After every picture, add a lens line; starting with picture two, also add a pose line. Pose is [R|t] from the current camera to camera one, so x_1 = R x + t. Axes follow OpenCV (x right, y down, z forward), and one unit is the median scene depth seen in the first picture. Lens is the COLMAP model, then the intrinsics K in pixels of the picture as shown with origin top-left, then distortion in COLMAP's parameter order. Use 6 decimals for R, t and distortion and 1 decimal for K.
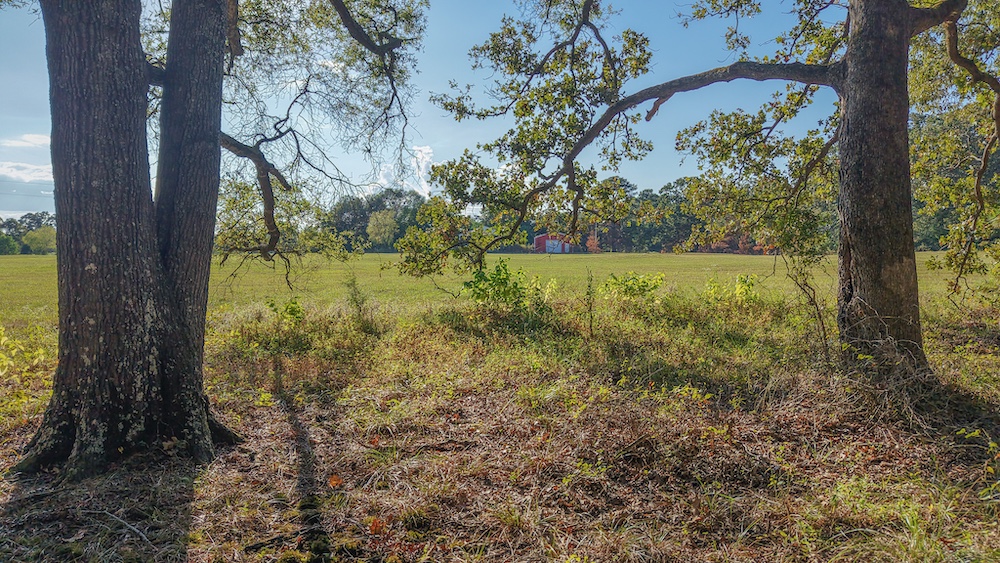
lens RADIAL K [[664.4, 0, 501.9], [0, 664.4, 286.0], [0, 0, 1]] dist [0.011239, -0.010205]
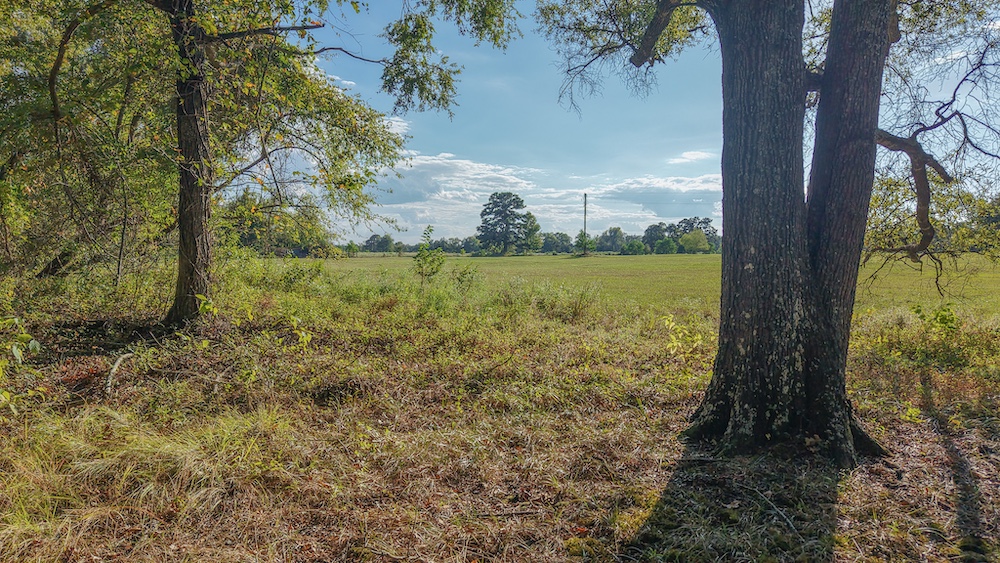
lens RADIAL K [[664.4, 0, 504.3], [0, 664.4, 285.3], [0, 0, 1]] dist [0.011239, -0.010205]
pose [[0.638847, 0.040197, -0.768283, -0.013642], [-0.040349, 0.999010, 0.018718, -0.000849], [0.768275, 0.019041, 0.639836, -0.012337]]
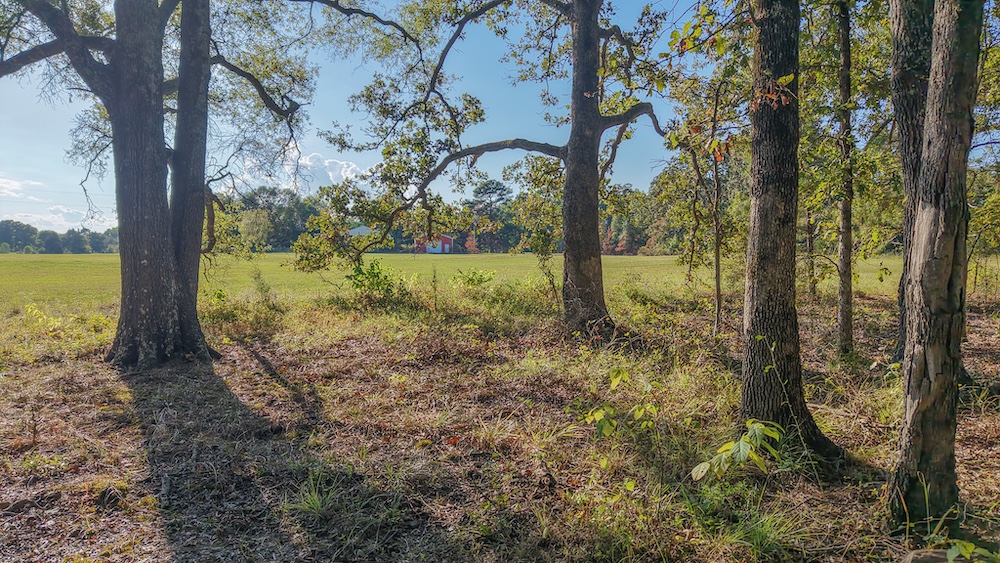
lens RADIAL K [[664.4, 0, 519.0], [0, 664.4, 289.2], [0, 0, 1]] dist [0.011239, -0.010205]
pose [[0.979621, -0.008866, 0.200661, 0.023106], [0.007954, 0.999954, 0.005349, 0.026360], [-0.200699, -0.003644, 0.979646, -0.584966]]
